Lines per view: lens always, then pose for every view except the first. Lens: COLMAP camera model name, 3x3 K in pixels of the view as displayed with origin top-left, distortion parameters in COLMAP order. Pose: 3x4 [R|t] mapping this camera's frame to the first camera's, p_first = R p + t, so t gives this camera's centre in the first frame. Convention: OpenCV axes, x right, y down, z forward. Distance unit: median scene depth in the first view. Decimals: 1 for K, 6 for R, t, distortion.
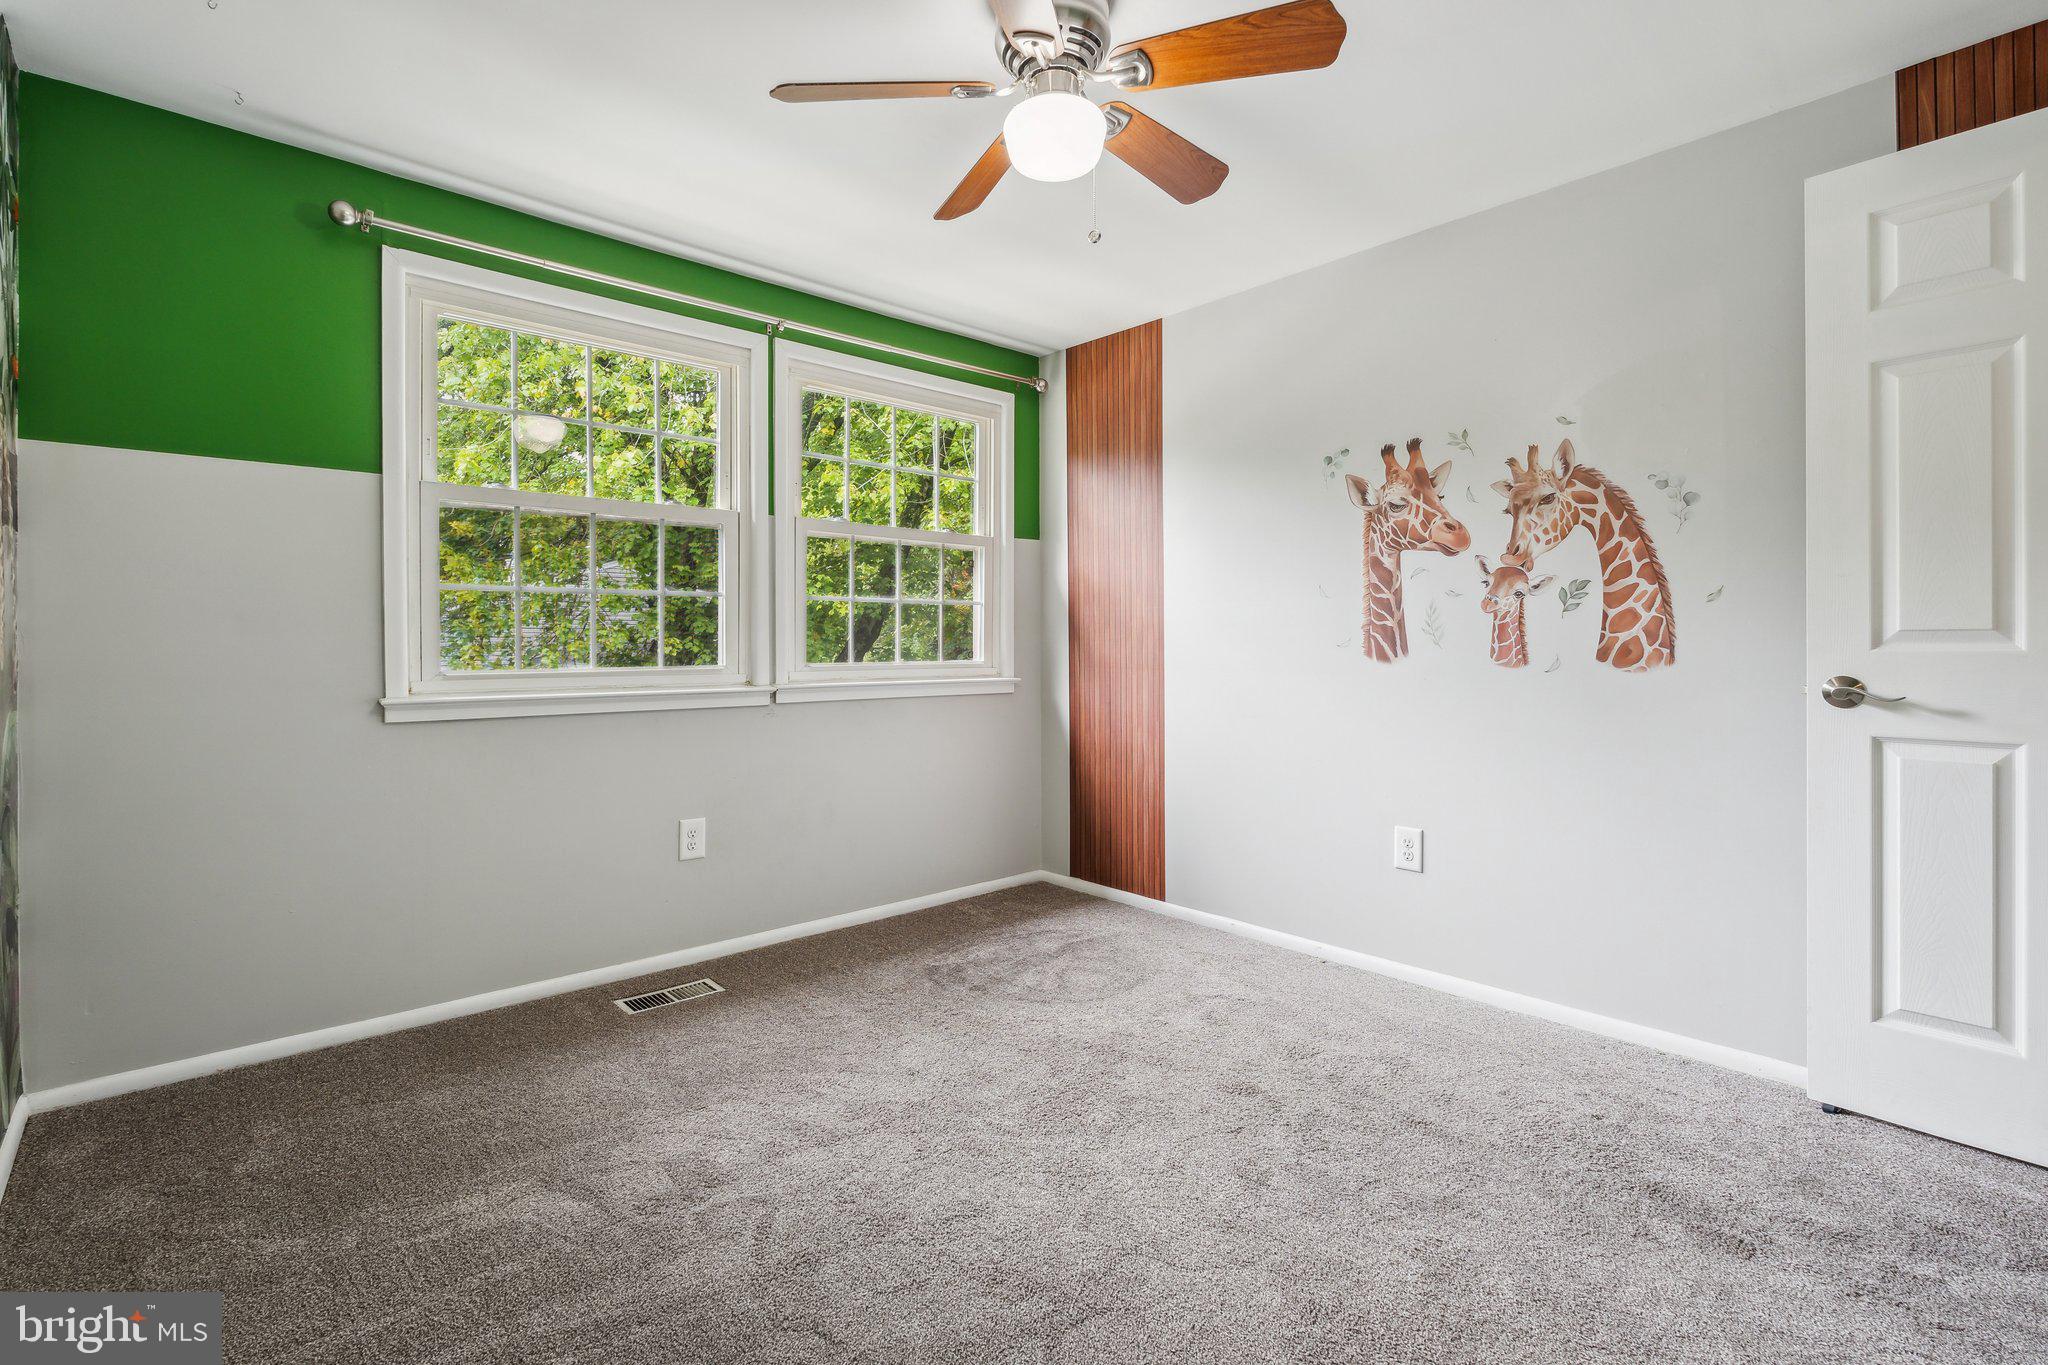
lens RADIAL K [[921.5, 0, 1023.1], [0, 921.5, 644.0], [0, 0, 1]] dist [-0.000926, -0.000515]
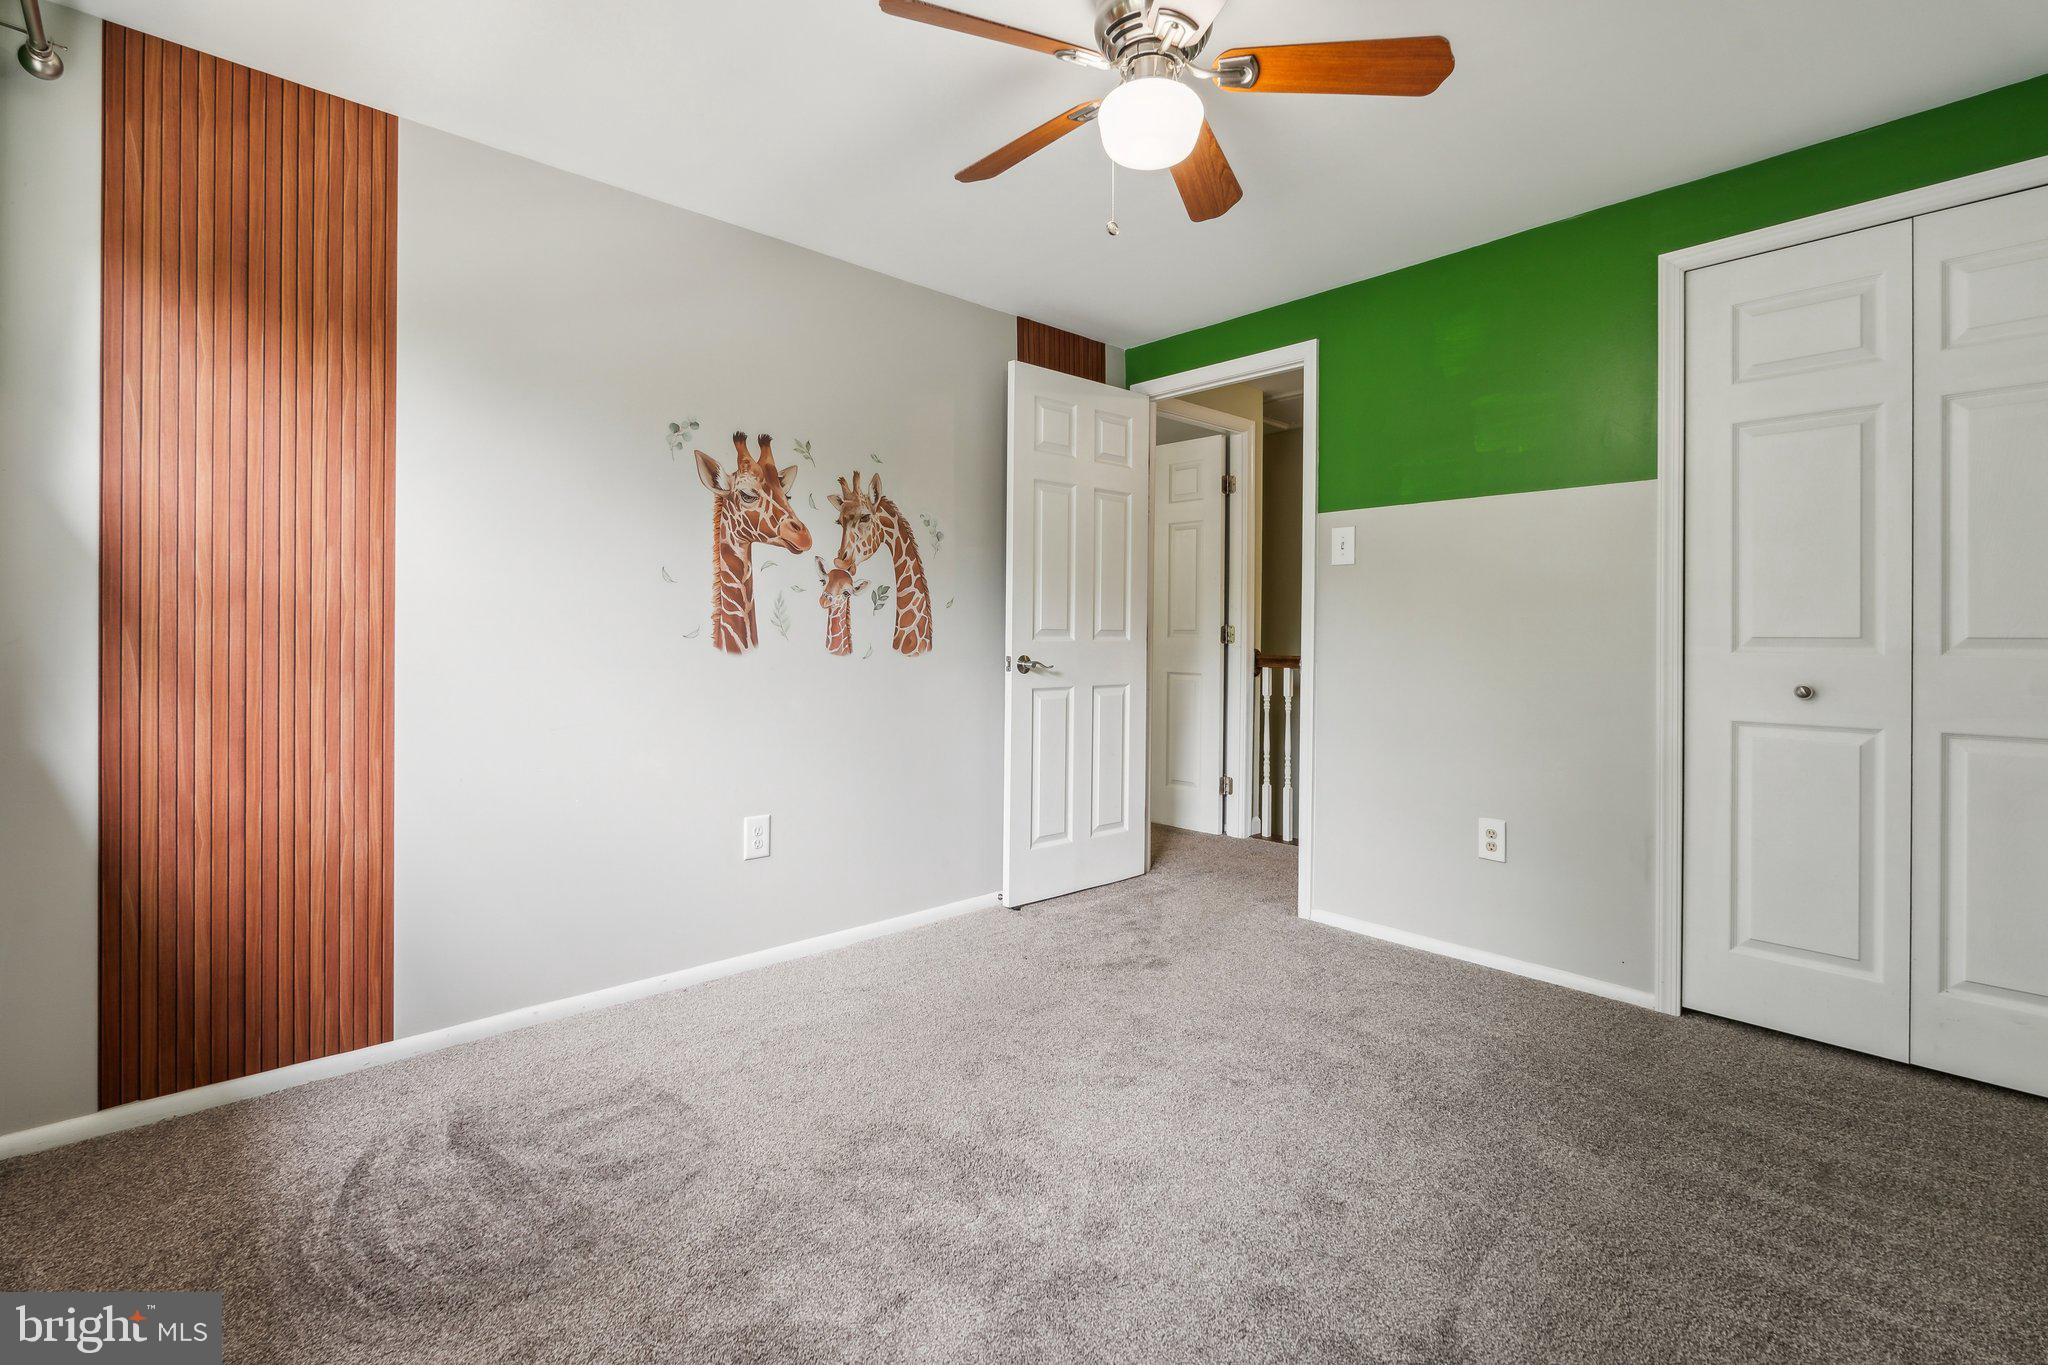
lens RADIAL K [[930.3, 0, 1031.2], [0, 930.3, 624.4], [0, 0, 1]] dist [-0.000537, -0.000026]
pose [[-0.013597, 0.012328, 0.999832, -0.655225], [-0.007545, 0.999894, -0.012432, -0.001234], [-0.999879, -0.007712, -0.013502, 0.766942]]
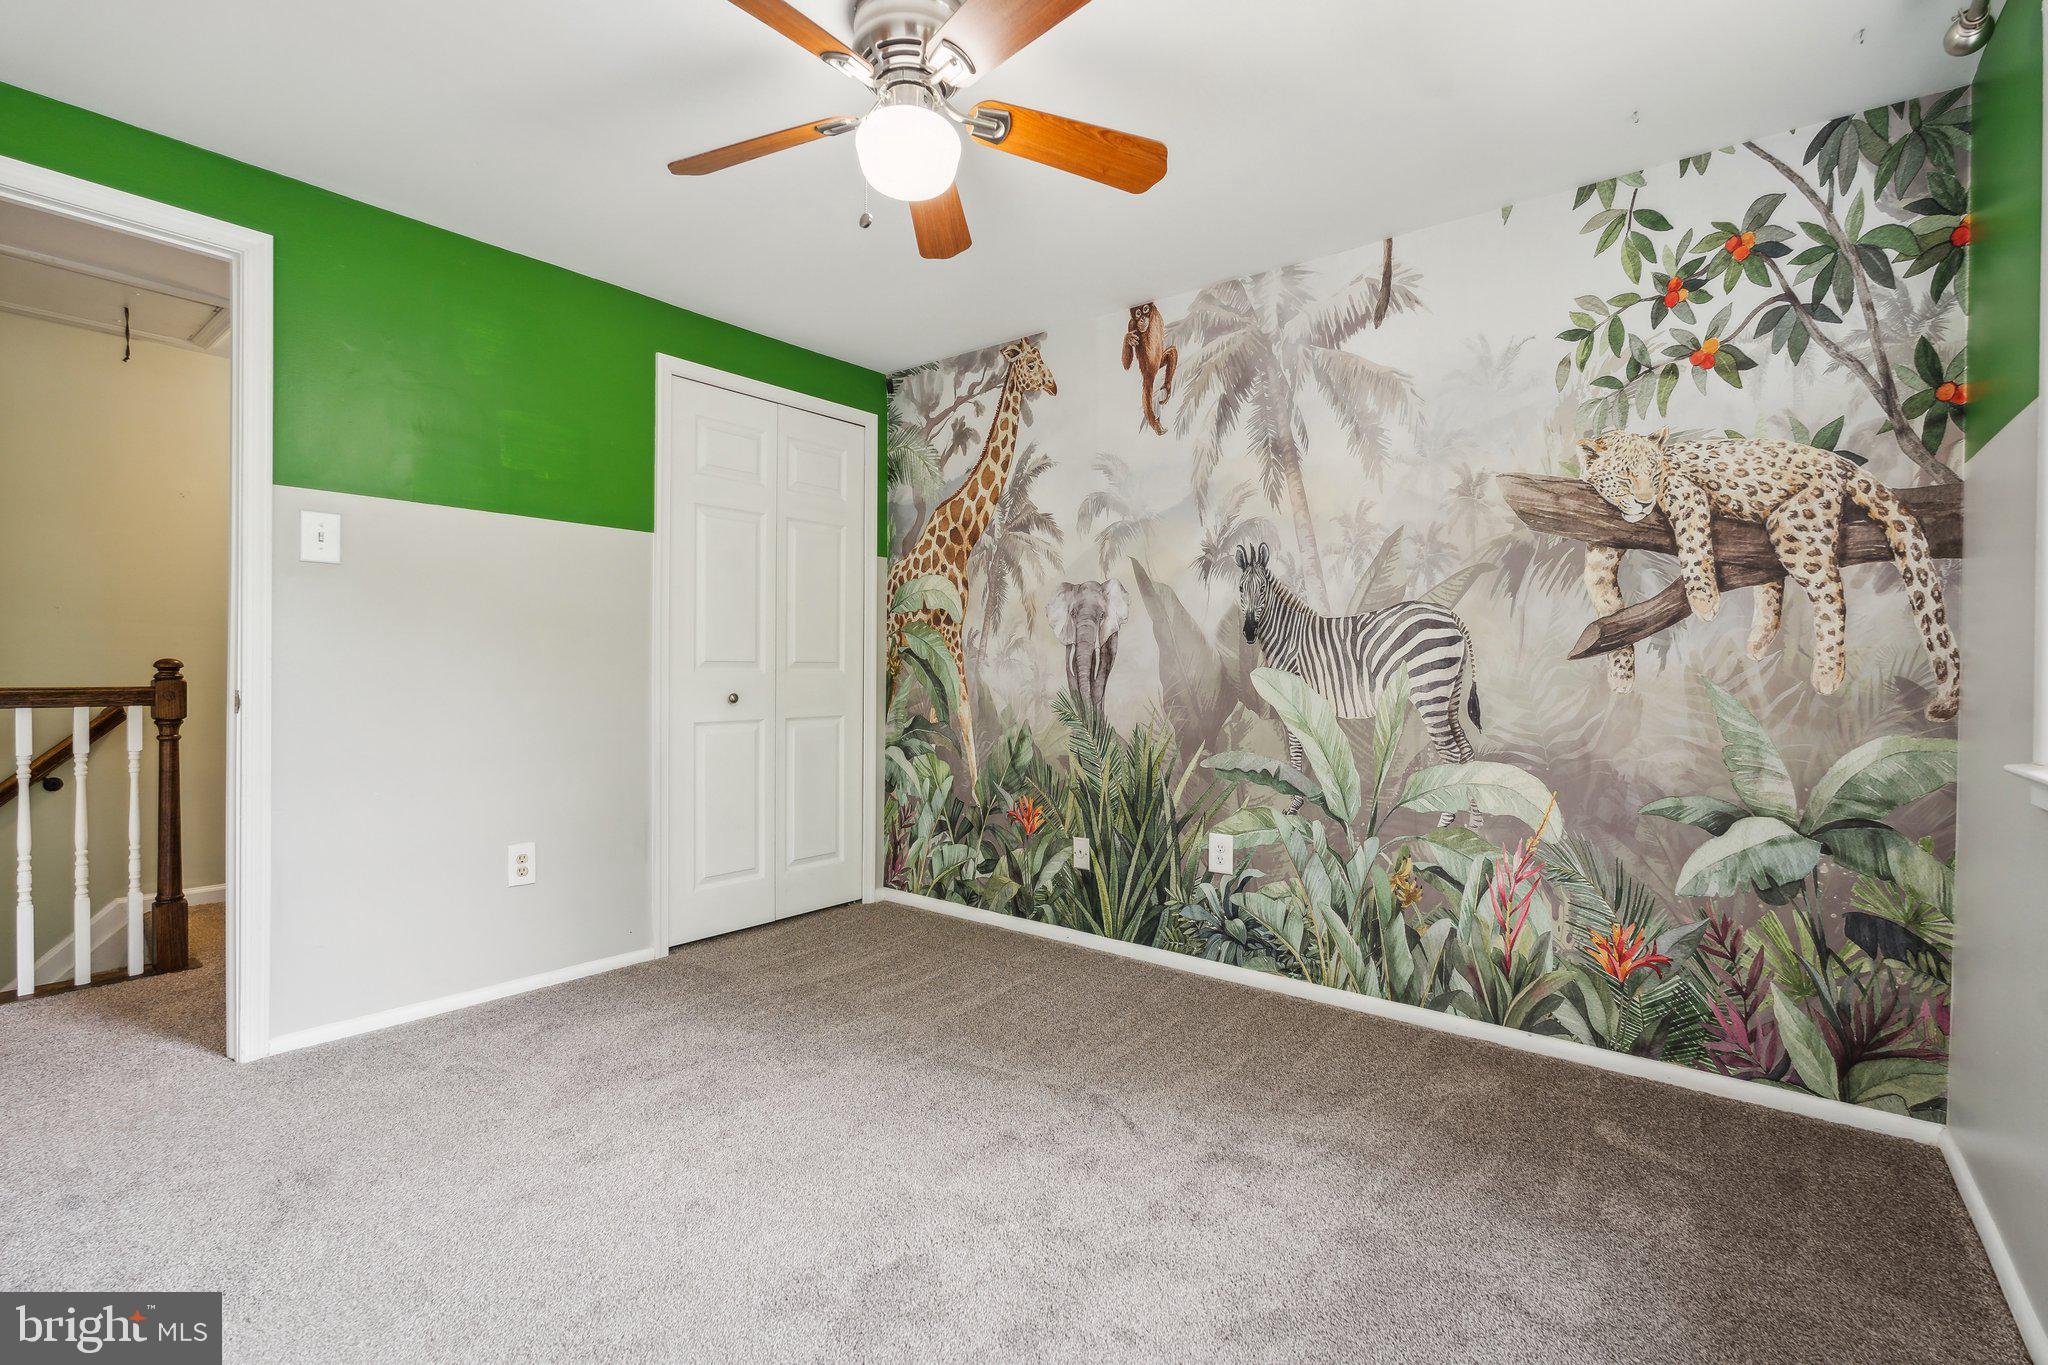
lens RADIAL K [[923.7, 0, 1015.9], [0, 923.7, 668.1], [0, 0, 1]] dist [-0.001744, -0.000532]
pose [[-0.988443, -0.003640, -0.151552, 0.045160], [-0.004804, 0.999962, 0.007312, -0.004012], [0.151519, 0.007955, -0.988422, 1.362503]]
